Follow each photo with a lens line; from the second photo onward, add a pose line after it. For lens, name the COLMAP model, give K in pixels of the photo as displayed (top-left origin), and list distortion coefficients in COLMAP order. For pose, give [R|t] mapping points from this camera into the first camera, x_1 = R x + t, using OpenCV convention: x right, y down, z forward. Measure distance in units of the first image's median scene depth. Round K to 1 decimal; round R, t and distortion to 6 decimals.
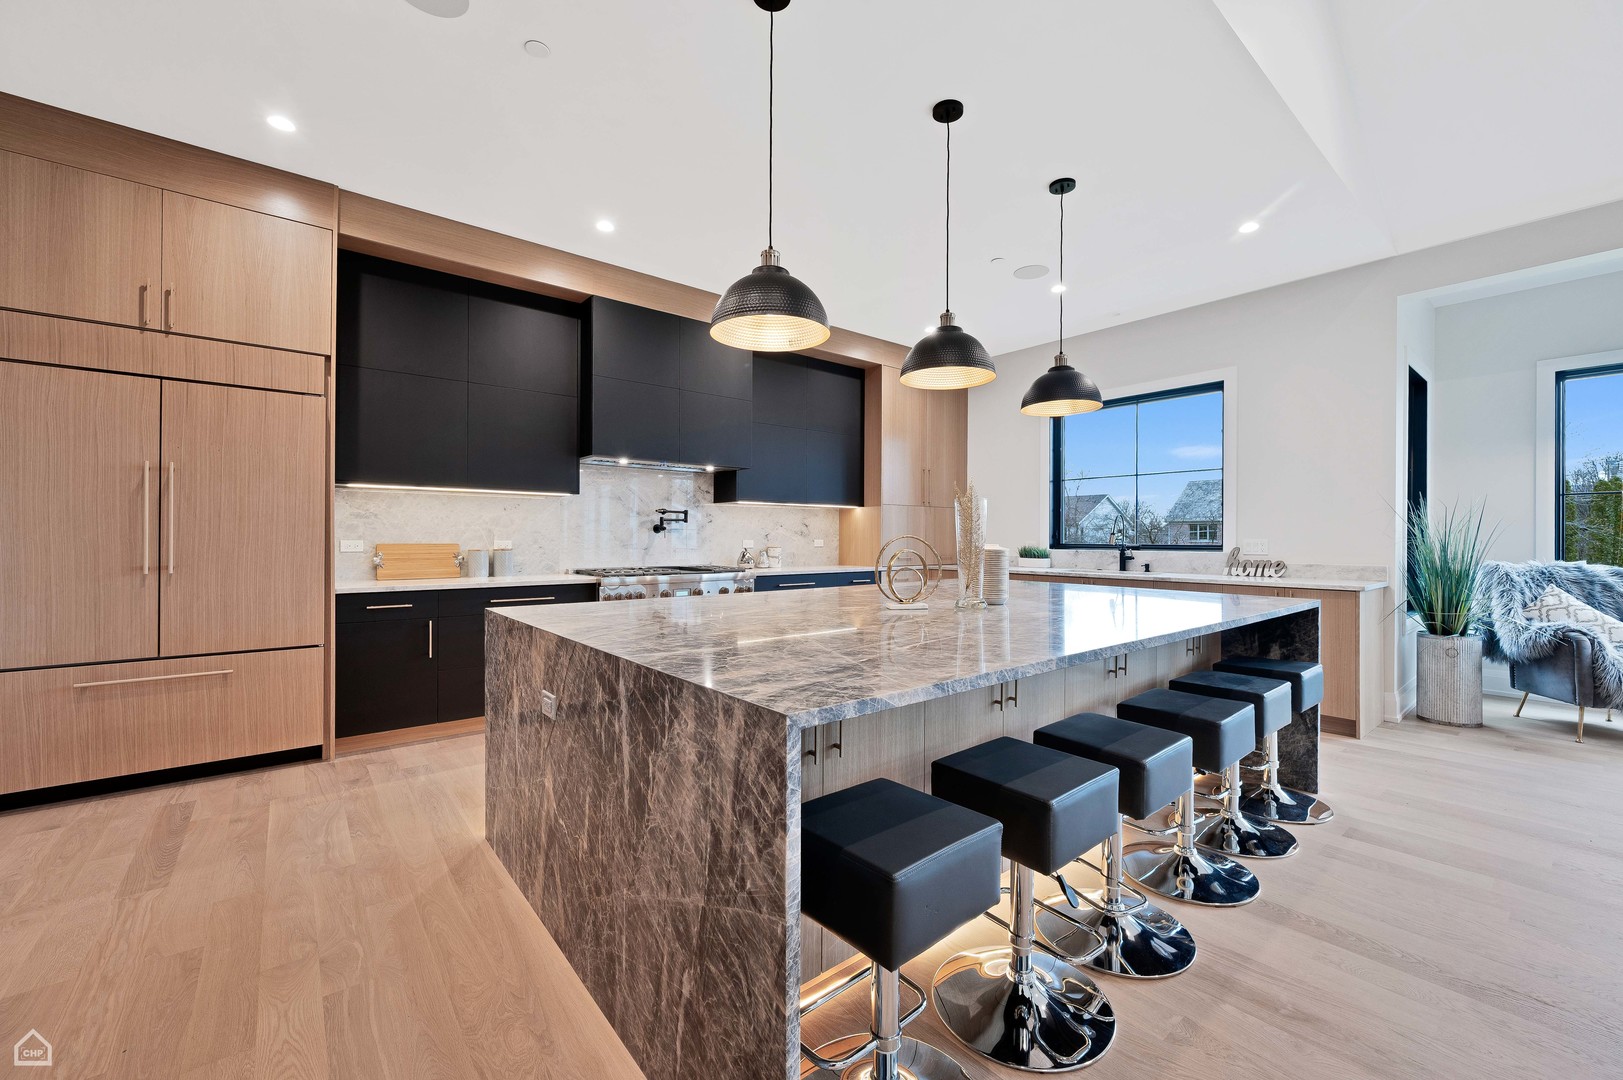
lens RADIAL K [[645.3, 0, 819.2], [0, 645.3, 536.5], [0, 0, 1]] dist [0.002964, 0.000770]
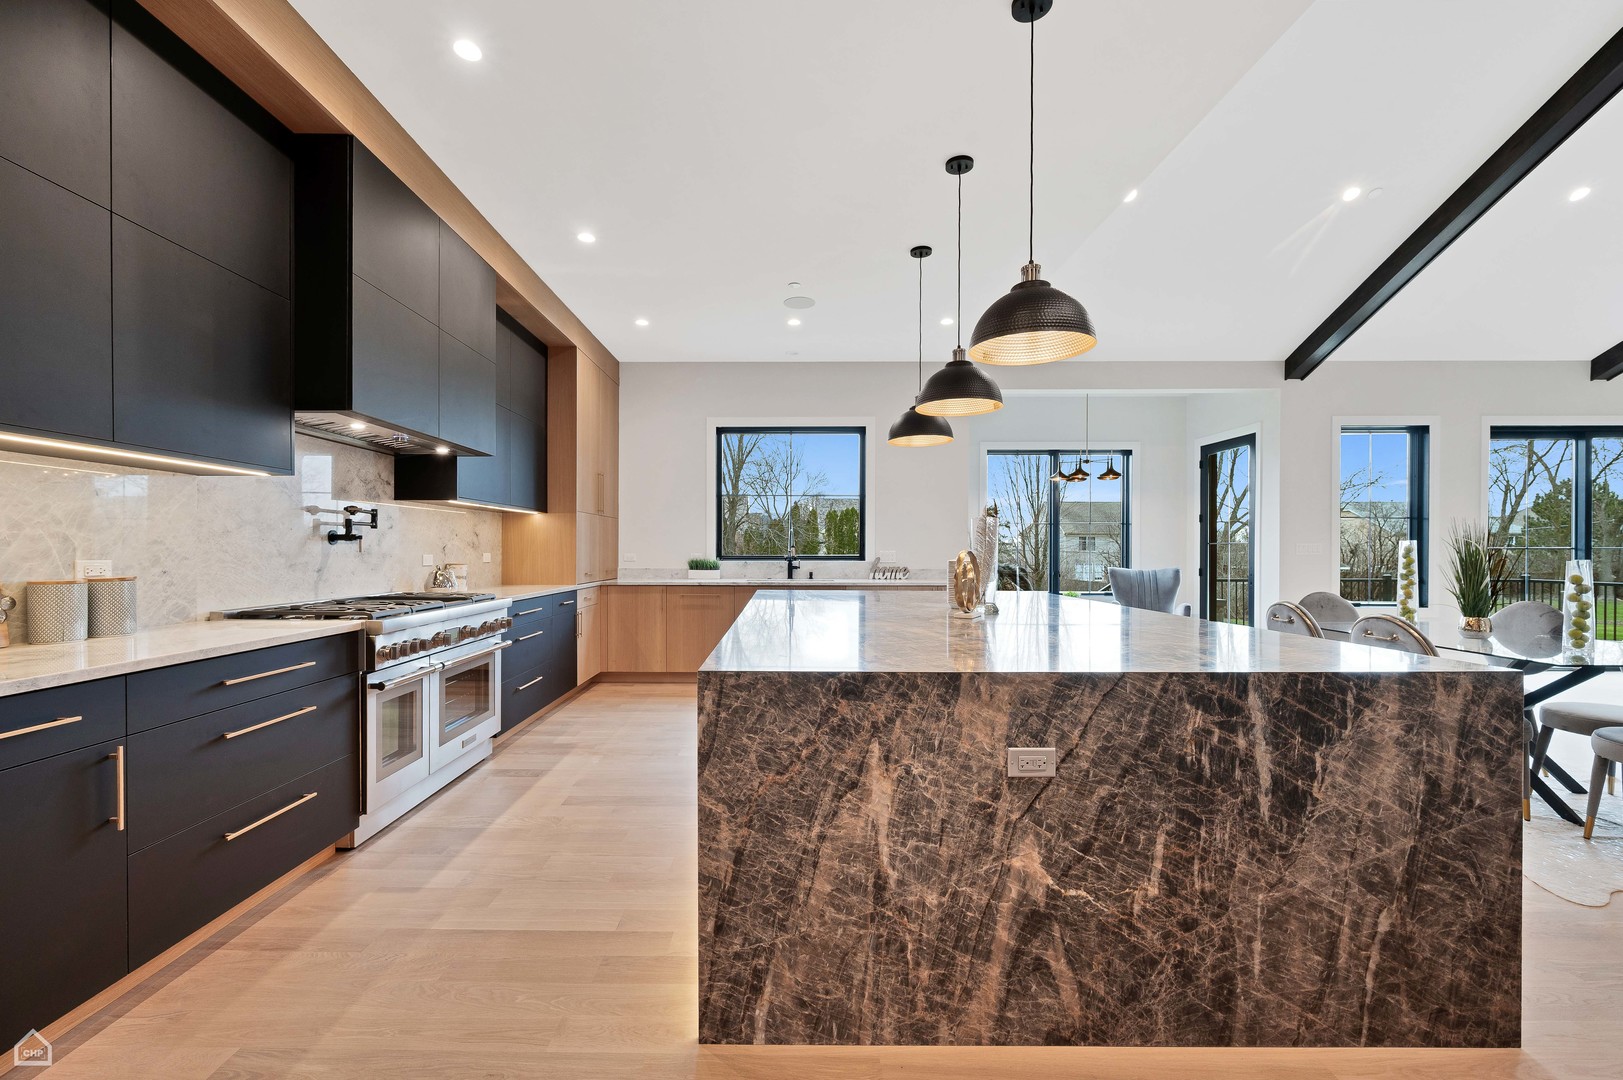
lens RADIAL K [[645.3, 0, 798.4], [0, 645.3, 548.7], [0, 0, 1]] dist [0.002964, 0.000770]
pose [[0.634198, 0.000386, 0.773171, -0.600454], [-0.001737, 0.999998, 0.000925, -0.003034], [-0.773169, -0.001930, 0.634197, 0.350544]]
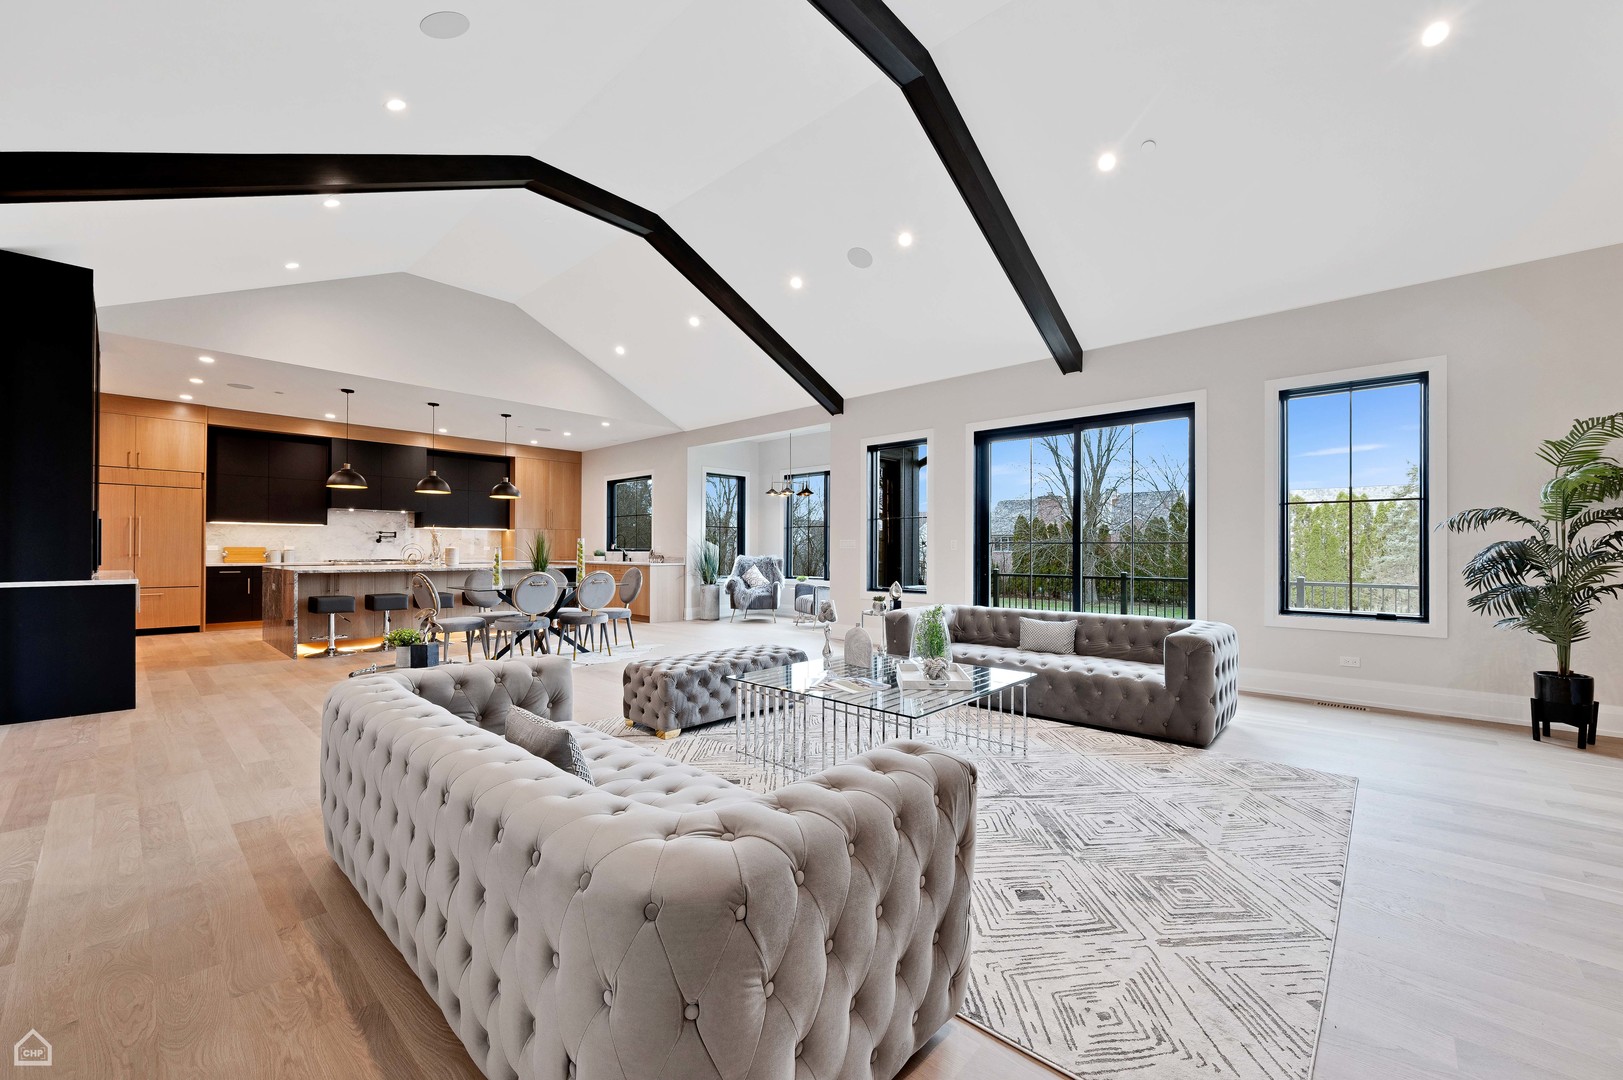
lens RADIAL K [[645.3, 0, 820.8], [0, 645.3, 544.1], [0, 0, 1]] dist [0.002964, 0.000770]
pose [[0.990255, 0.003190, 0.139230, 1.150892], [-0.003021, 0.999994, -0.001423, -0.003201], [-0.139233, 0.000989, 0.990259, -1.655147]]
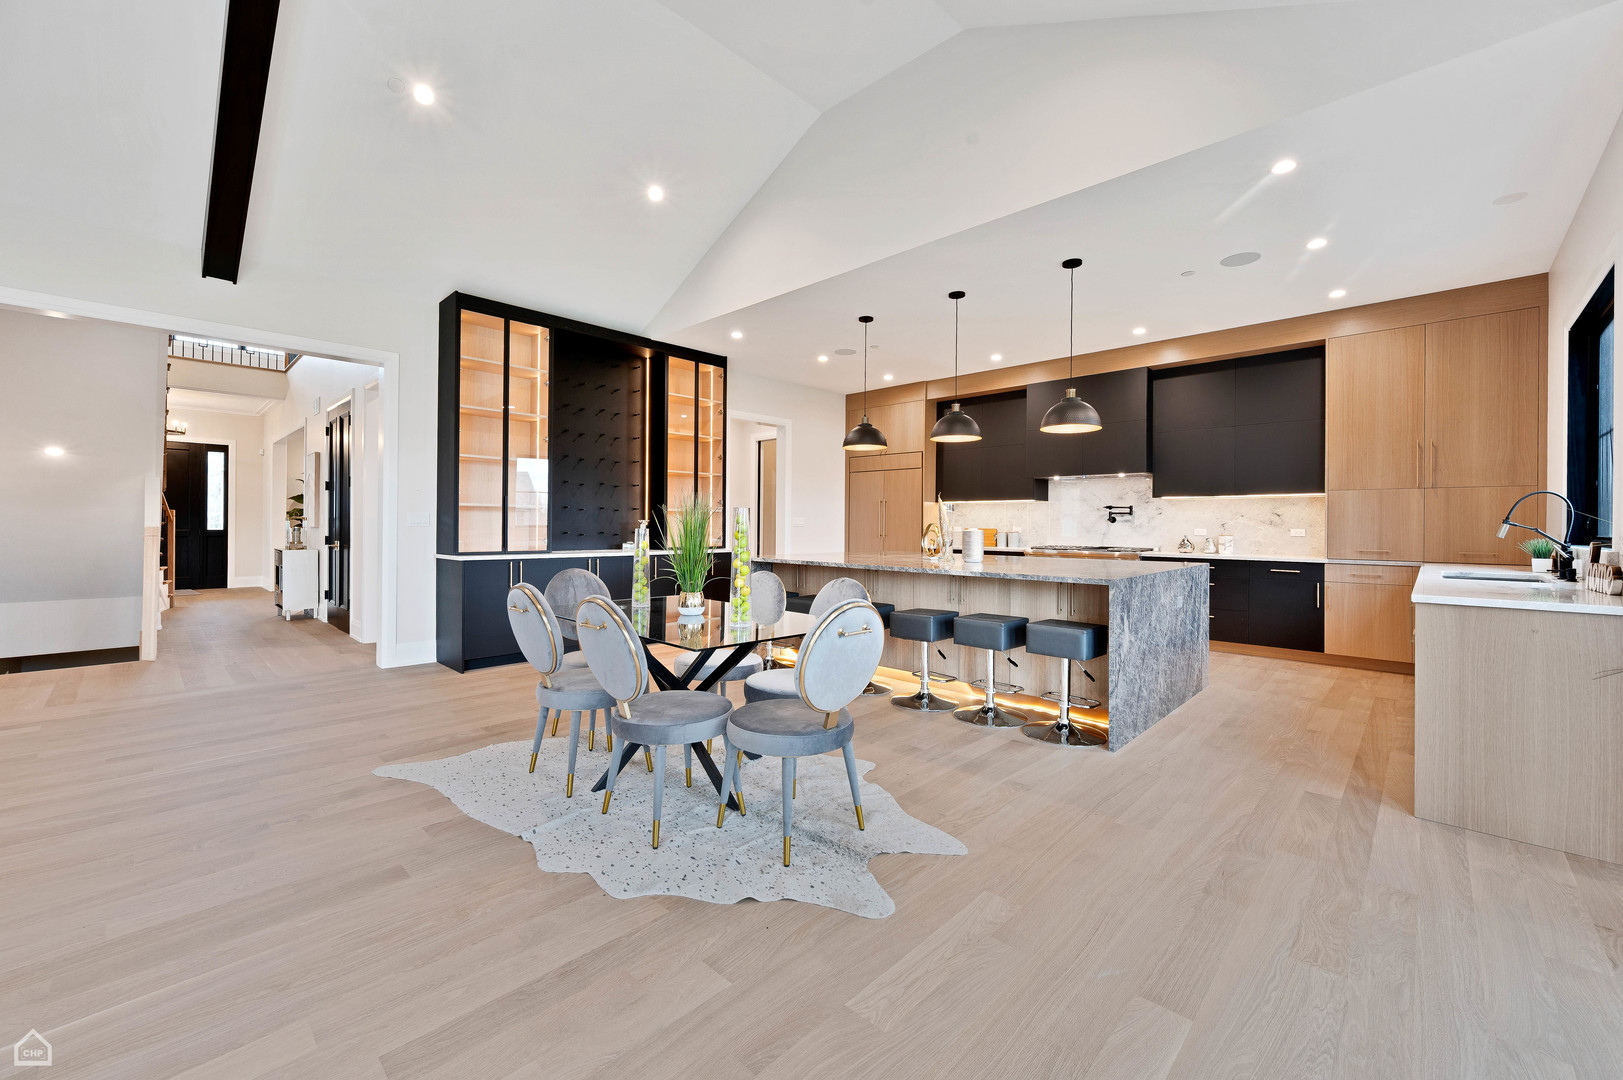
lens RADIAL K [[645.3, 0, 813.5], [0, 645.3, 528.6], [0, 0, 1]] dist [0.002964, 0.000770]
pose [[0.095869, 0.001857, -0.995392, 1.430075], [-0.009981, 0.999950, 0.000904, 0.015634], [0.995344, 0.009848, 0.095883, 0.304529]]
